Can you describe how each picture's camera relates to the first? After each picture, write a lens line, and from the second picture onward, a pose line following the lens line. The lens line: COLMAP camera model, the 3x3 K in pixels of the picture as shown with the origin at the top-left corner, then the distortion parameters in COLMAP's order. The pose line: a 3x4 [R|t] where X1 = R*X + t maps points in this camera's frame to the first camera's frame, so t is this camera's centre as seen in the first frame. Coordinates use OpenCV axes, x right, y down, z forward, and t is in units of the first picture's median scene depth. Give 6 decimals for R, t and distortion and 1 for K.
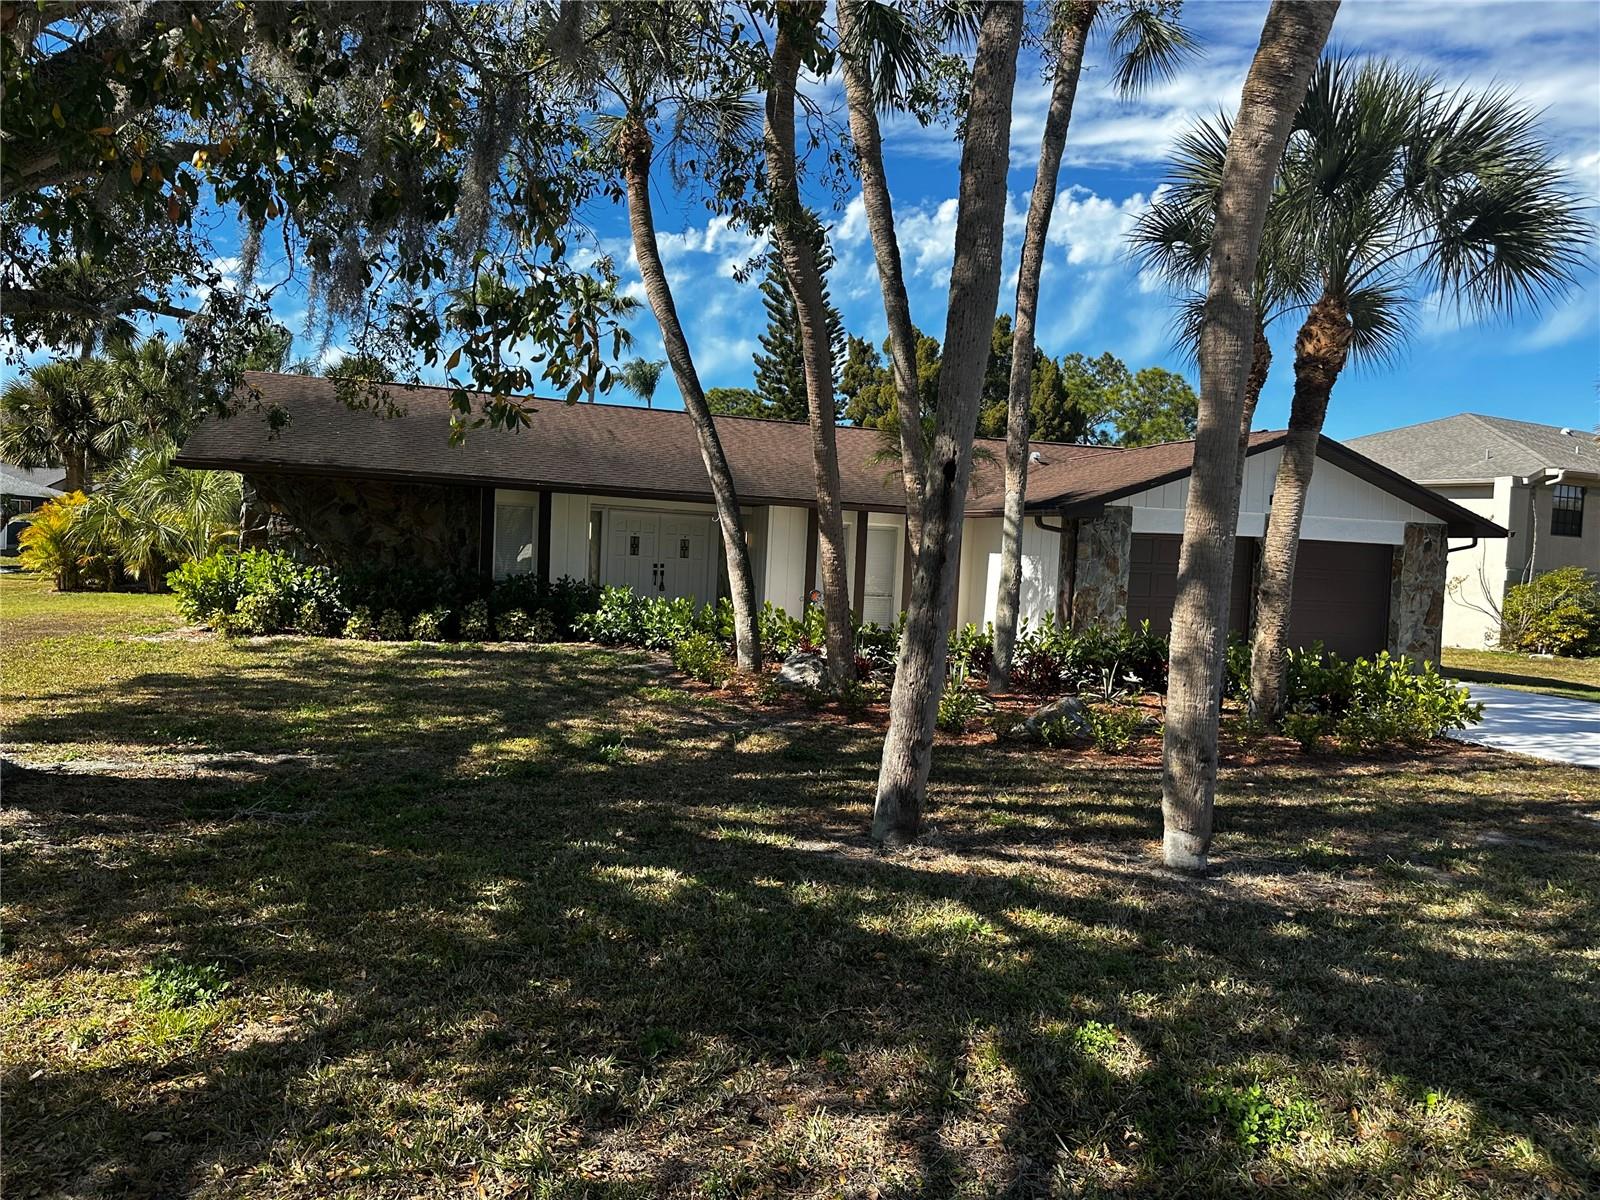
lens RADIAL K [[1160.8, 0, 802.1], [0, 1160.8, 608.0], [0, 0, 1]] dist [0.055919, -0.068381]
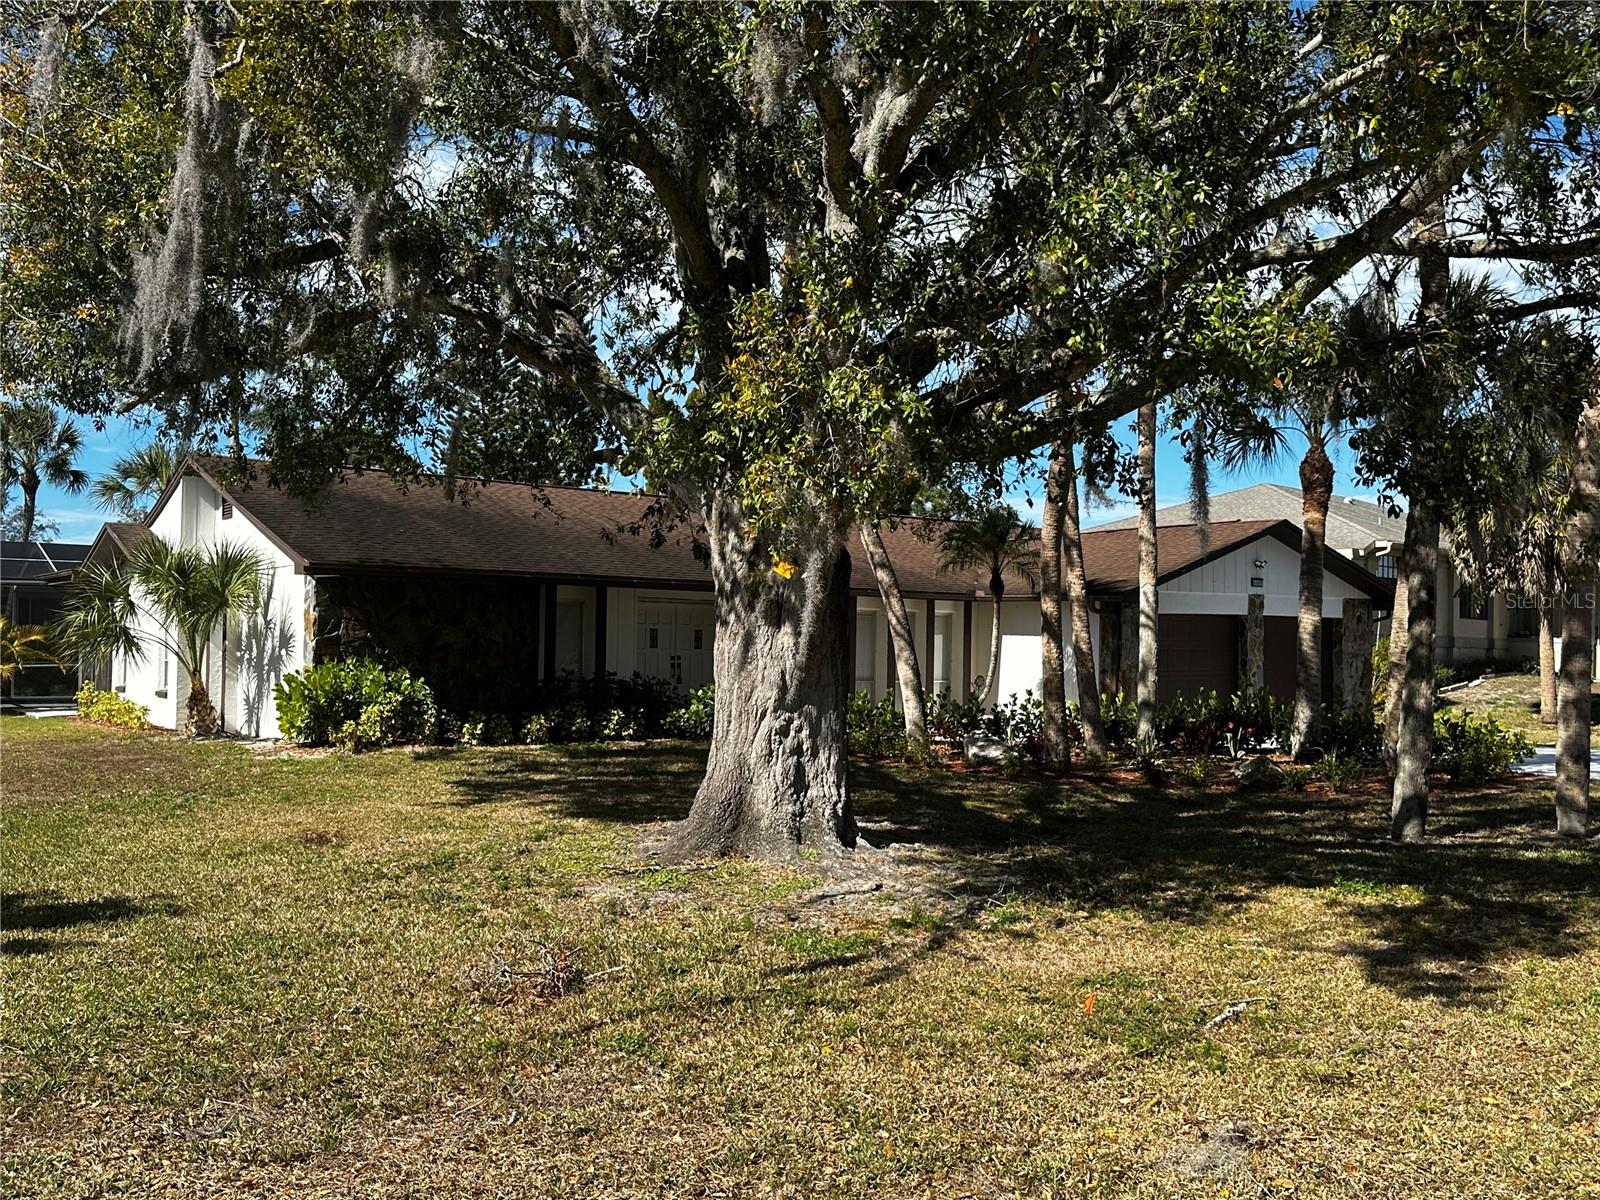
lens RADIAL K [[1480.6, 0, 798.2], [0, 1480.6, 651.4], [0, 0, 1]] dist [0.083248, 0.000000]
pose [[0.950485, -0.033428, 0.308967, -0.649632], [0.042814, 0.998803, -0.023645, -0.014063], [-0.307807, 0.035702, 0.950779, -0.322066]]
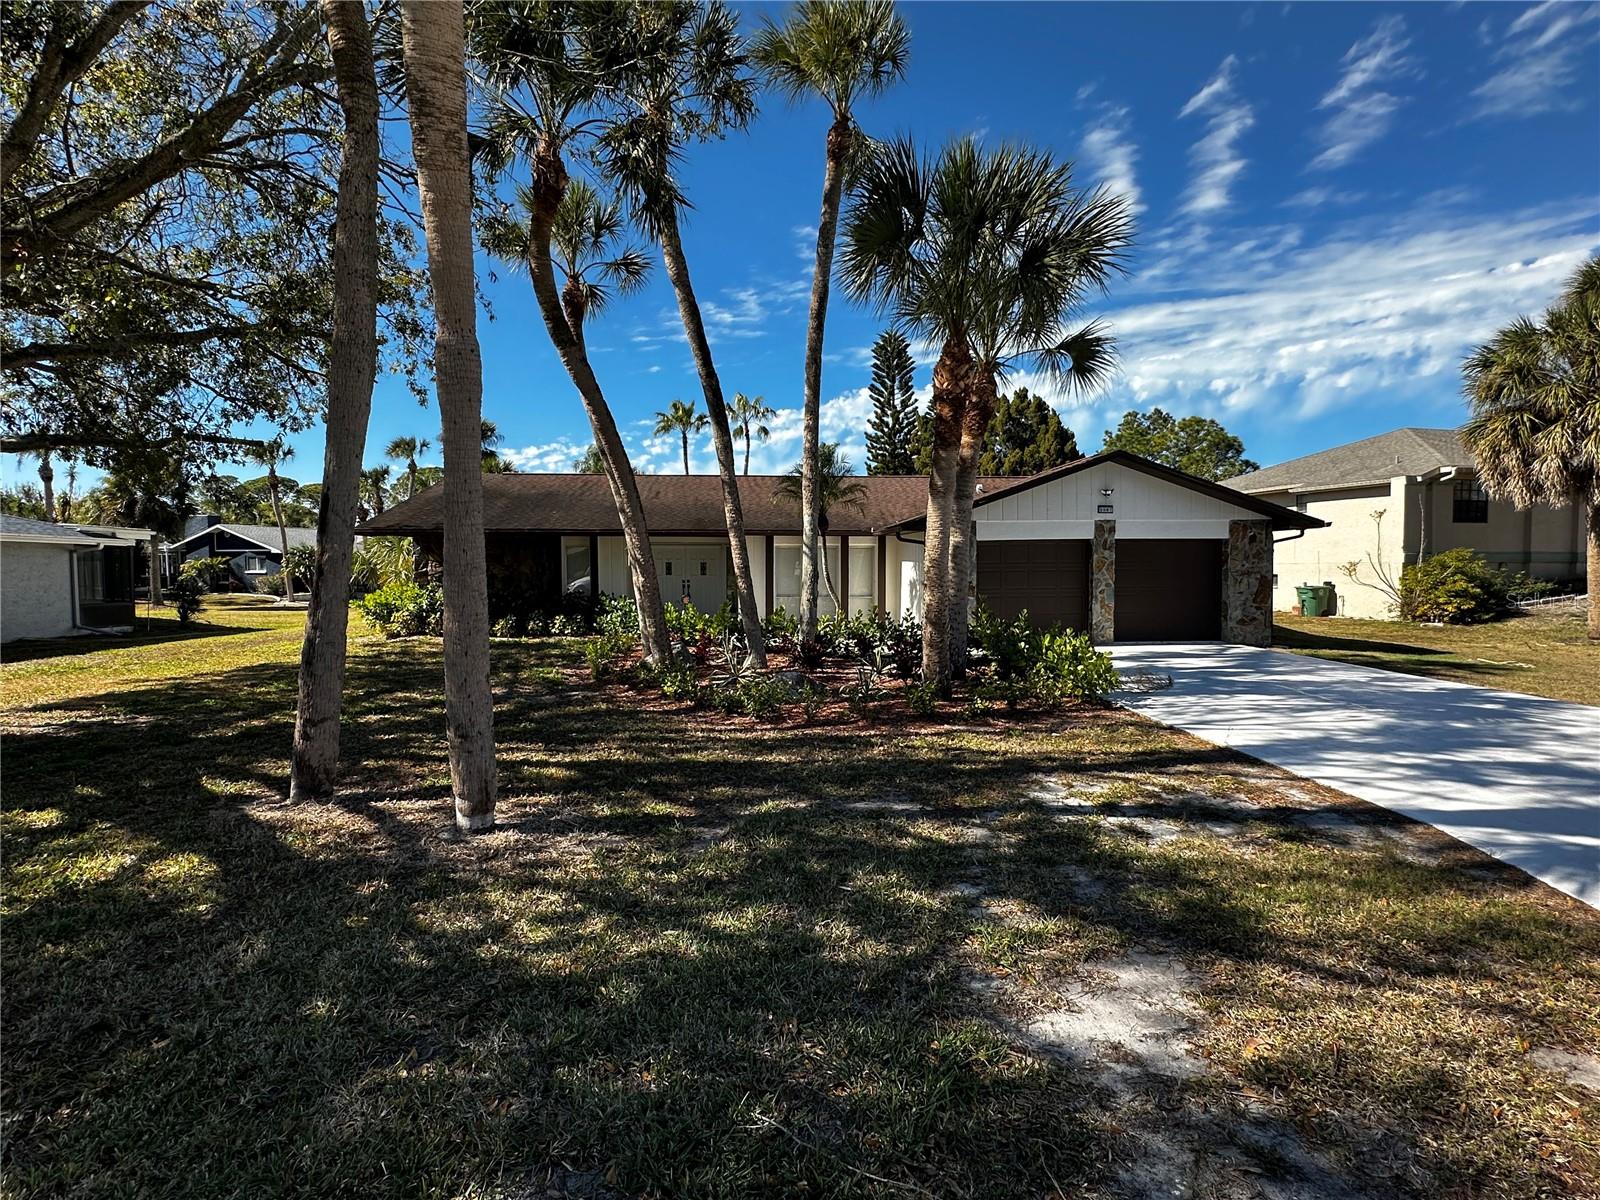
lens RADIAL K [[760.0, 0, 798.9], [0, 760.0, 606.4], [0, 0, 1]] dist [-0.004963, 0.000695]
pose [[0.964587, -0.035157, -0.261412, 0.420010], [0.035115, 0.999372, -0.004832, 0.007552], [0.261417, -0.004518, 0.965215, 0.172408]]
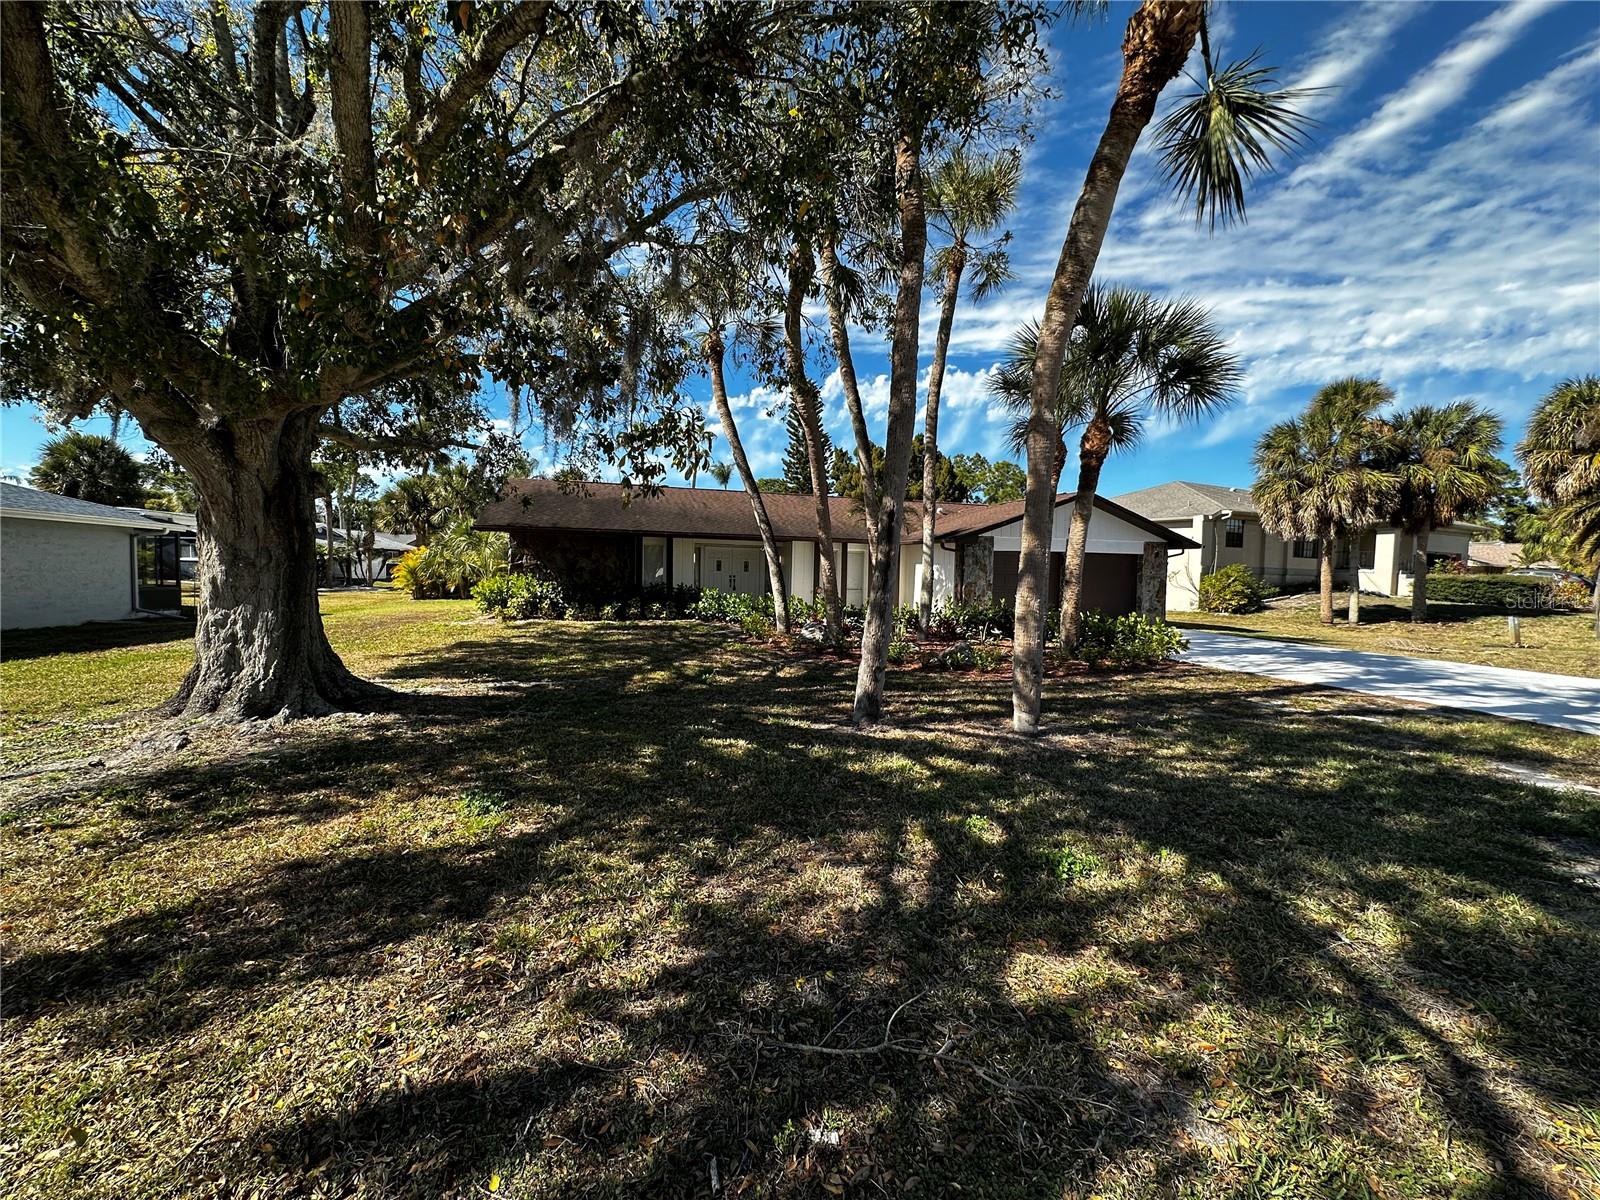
lens RADIAL K [[639.0, 0, 797.7], [0, 639.0, 599.7], [0, 0, 1]] dist [-0.000555, 0.001008]
pose [[0.999371, -0.026021, -0.024078, 0.001328], [0.026044, 0.999661, 0.000635, 0.003077], [0.024053, -0.001262, 0.999710, -0.000143]]
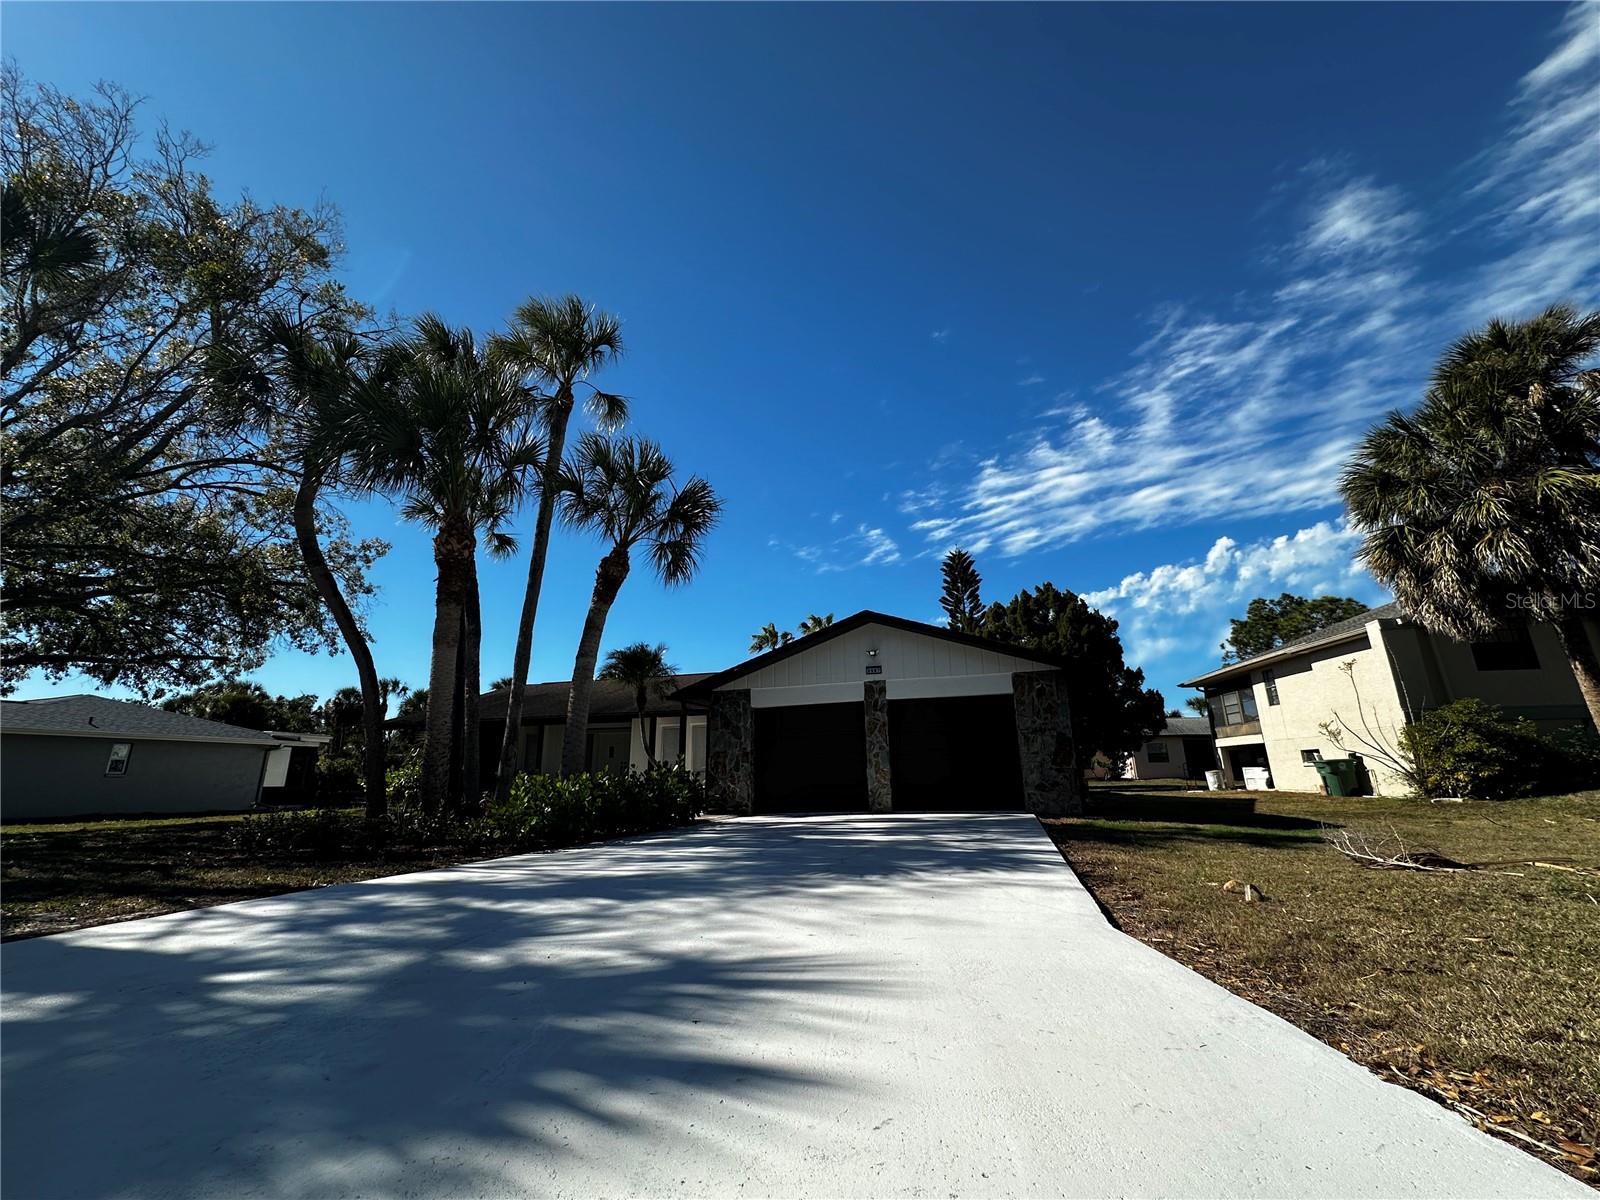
lens RADIAL K [[639.0, 0, 808.3], [0, 639.0, 604.8], [0, 0, 1]] dist [-0.000555, 0.001008]
pose [[0.823179, -0.208674, -0.528044, 1.025179], [0.025121, 0.942488, -0.333293, 0.098069], [0.567225, 0.261095, 0.781079, 0.569924]]
